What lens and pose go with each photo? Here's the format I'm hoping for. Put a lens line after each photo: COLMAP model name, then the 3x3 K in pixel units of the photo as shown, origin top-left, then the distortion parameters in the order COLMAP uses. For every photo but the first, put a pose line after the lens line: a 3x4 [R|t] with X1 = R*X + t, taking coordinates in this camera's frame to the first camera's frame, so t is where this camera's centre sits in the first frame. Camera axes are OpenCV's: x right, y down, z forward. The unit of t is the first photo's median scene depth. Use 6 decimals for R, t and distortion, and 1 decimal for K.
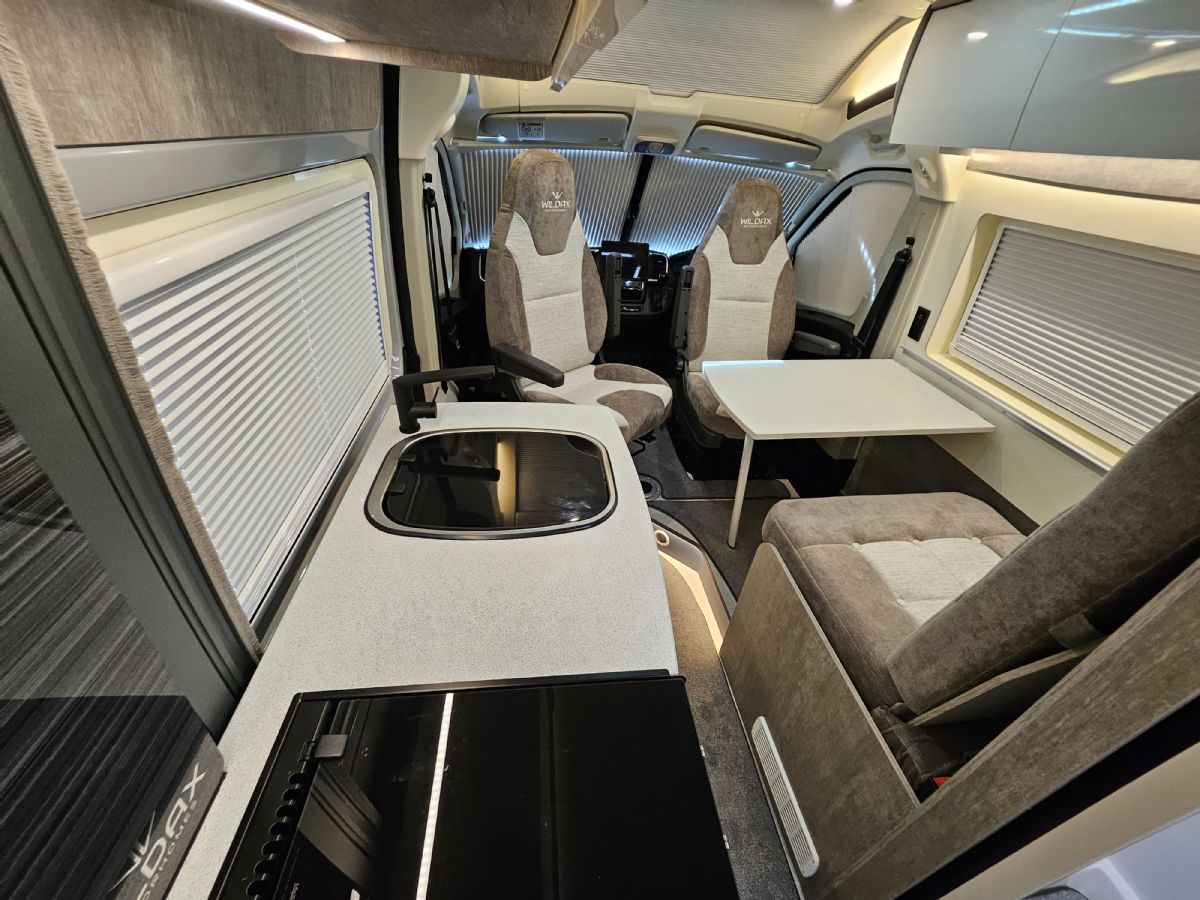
lens RADIAL K [[460.1, 0, 600.8], [0, 460.1, 448.4], [0, 0, 1]] dist [-0.000774, 0.001165]
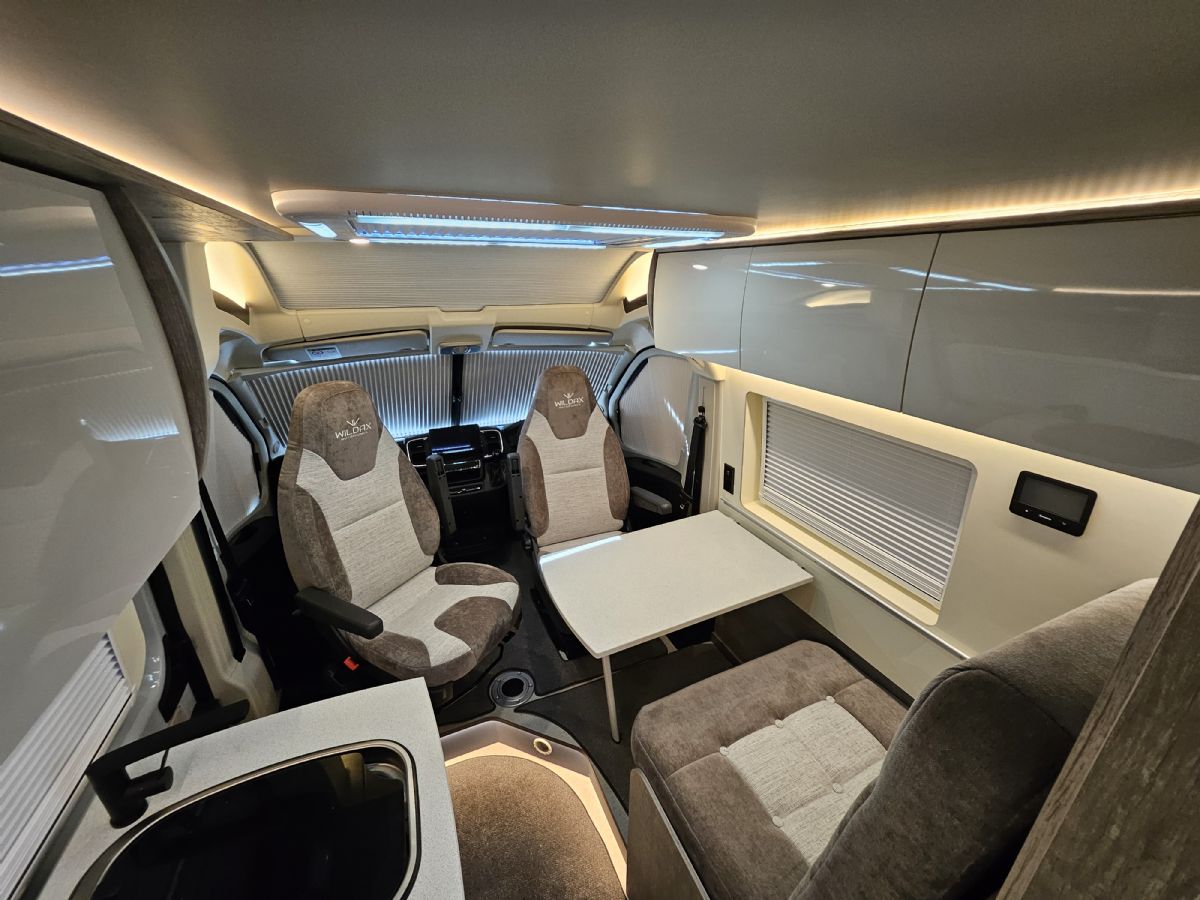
lens RADIAL K [[460.1, 0, 593.3], [0, 460.1, 456.6], [0, 0, 1]] dist [-0.000774, 0.001165]
pose [[0.957232, -0.169600, 0.234400, 0.124210], [0.216317, 0.957546, -0.190557, -0.164376], [-0.192130, 0.233112, 0.953281, 0.010443]]
